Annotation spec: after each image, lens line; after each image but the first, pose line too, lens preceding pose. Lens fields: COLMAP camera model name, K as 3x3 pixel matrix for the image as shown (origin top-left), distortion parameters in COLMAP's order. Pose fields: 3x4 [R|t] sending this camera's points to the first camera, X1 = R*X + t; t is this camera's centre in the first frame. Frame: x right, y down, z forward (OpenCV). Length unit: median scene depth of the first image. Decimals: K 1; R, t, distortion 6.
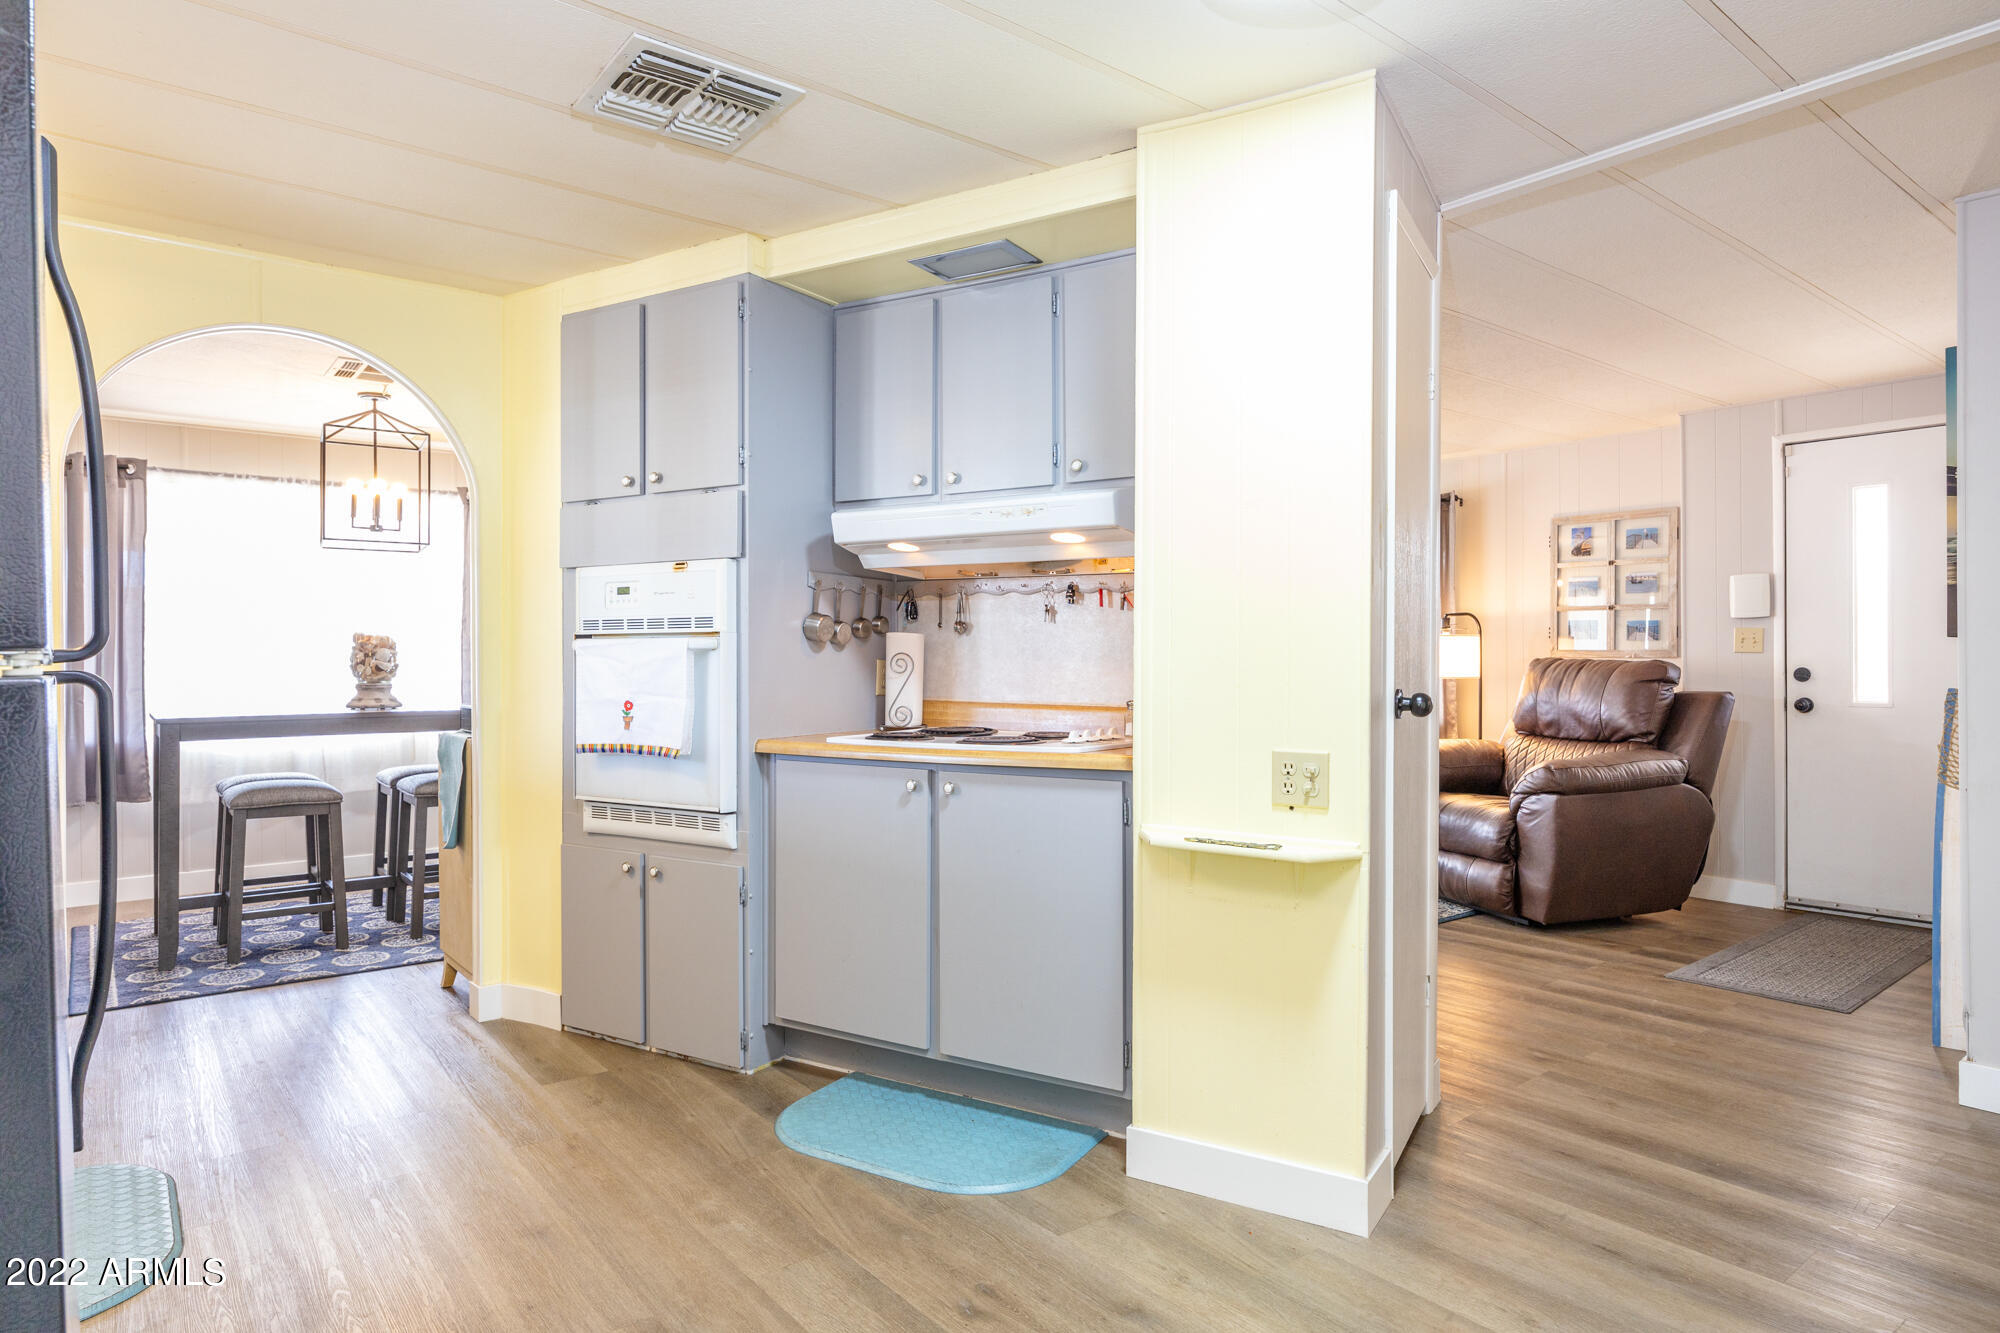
lens RADIAL K [[1114.1, 0, 1002.1], [0, 1114.1, 654.5], [0, 0, 1]] dist [-0.004581, 0.002280]
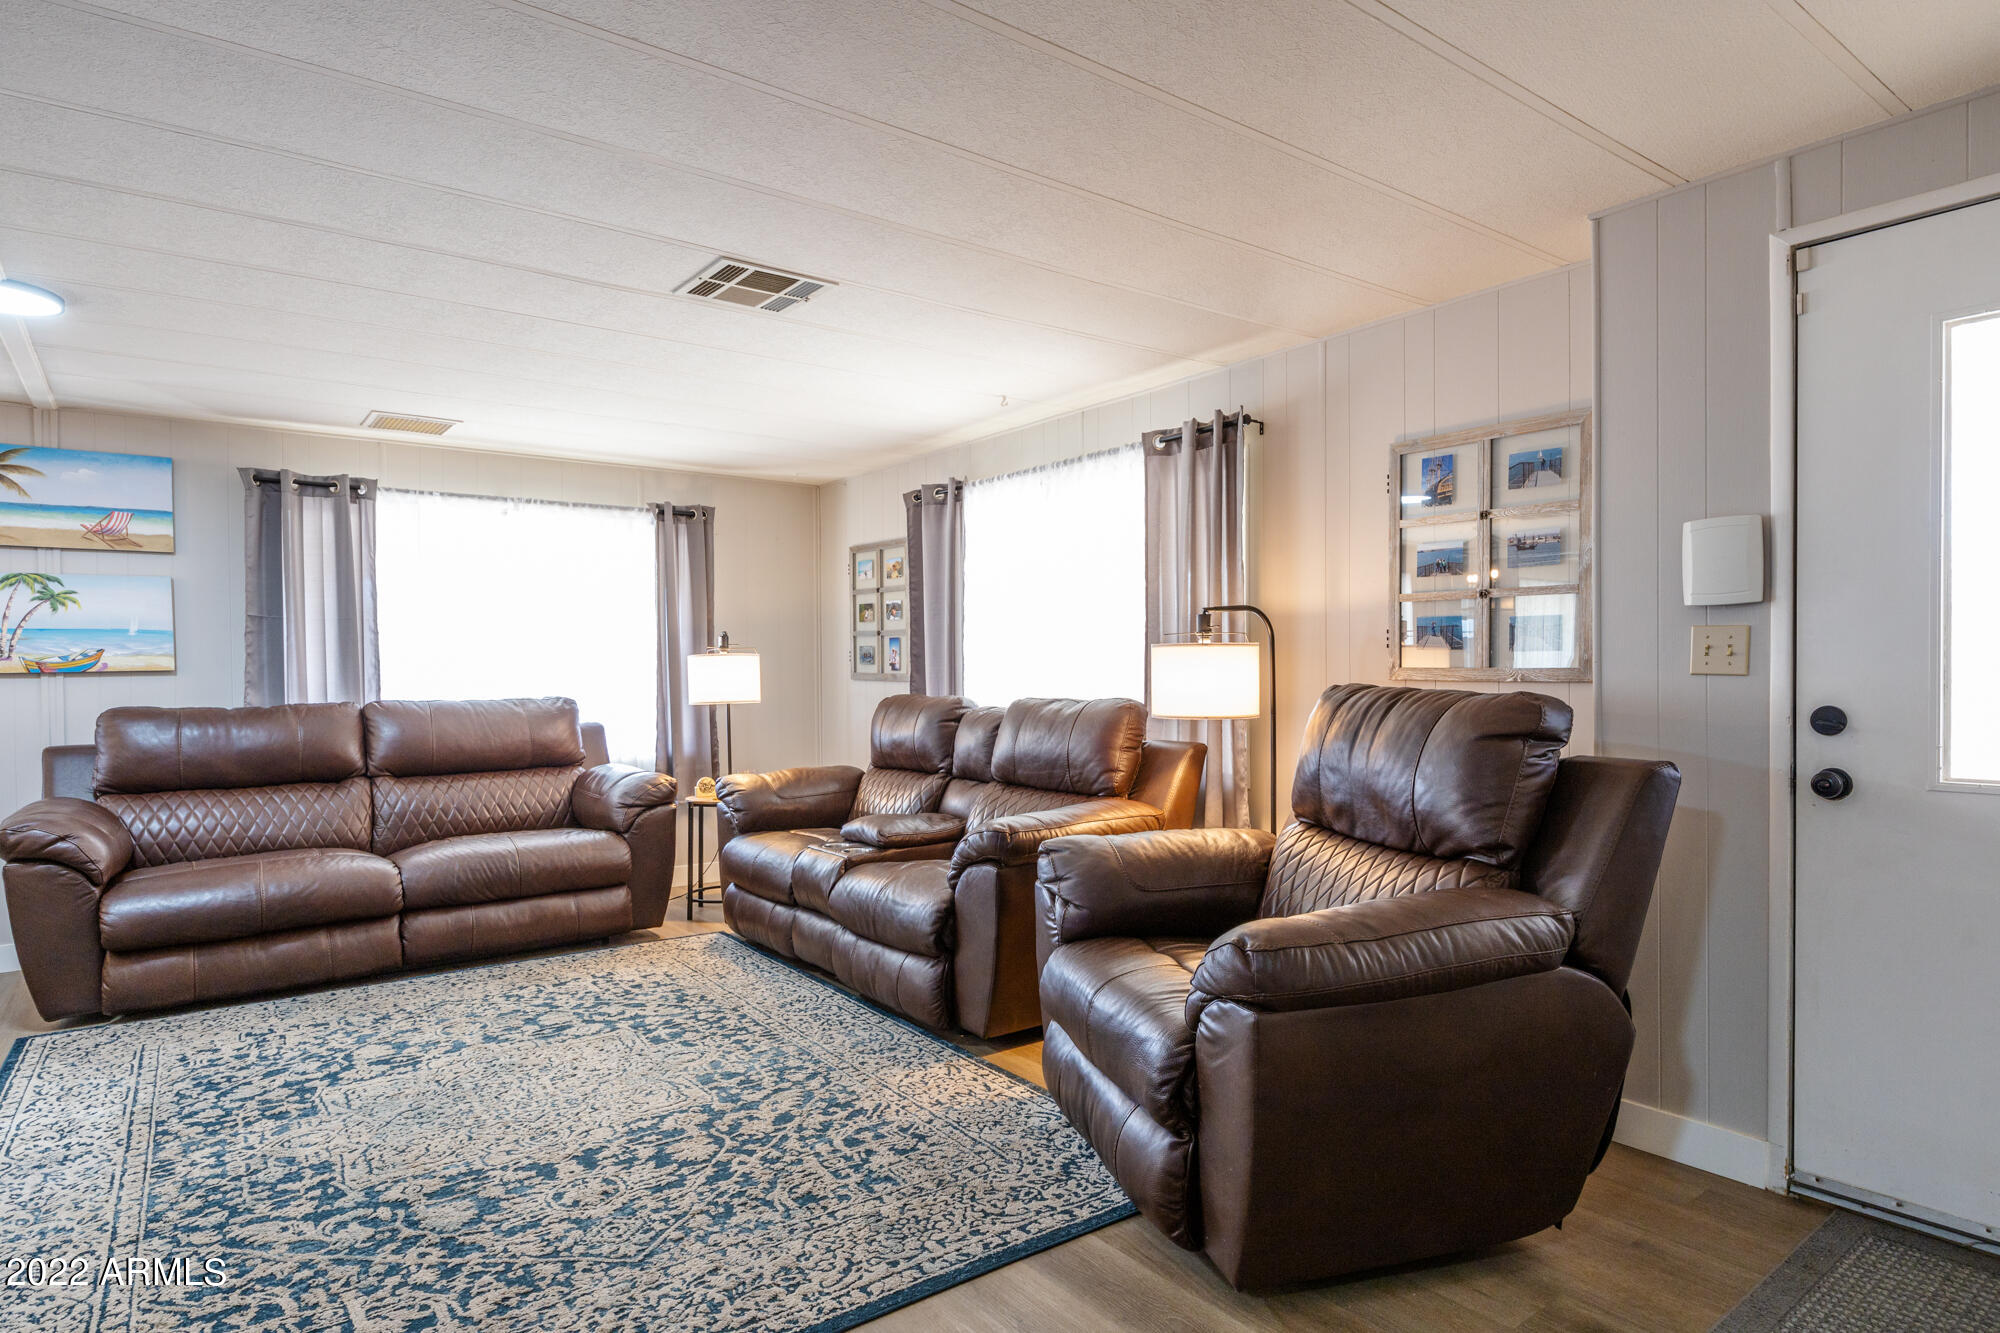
lens RADIAL K [[1095.7, 0, 982.1], [0, 1095.7, 684.9], [0, 0, 1]] dist [-0.003902, 0.000244]
pose [[0.999722, -0.004558, -0.023150, 0.354922], [0.004963, 0.999835, 0.017450, -0.007388], [0.023067, -0.017560, 0.999580, 0.505820]]
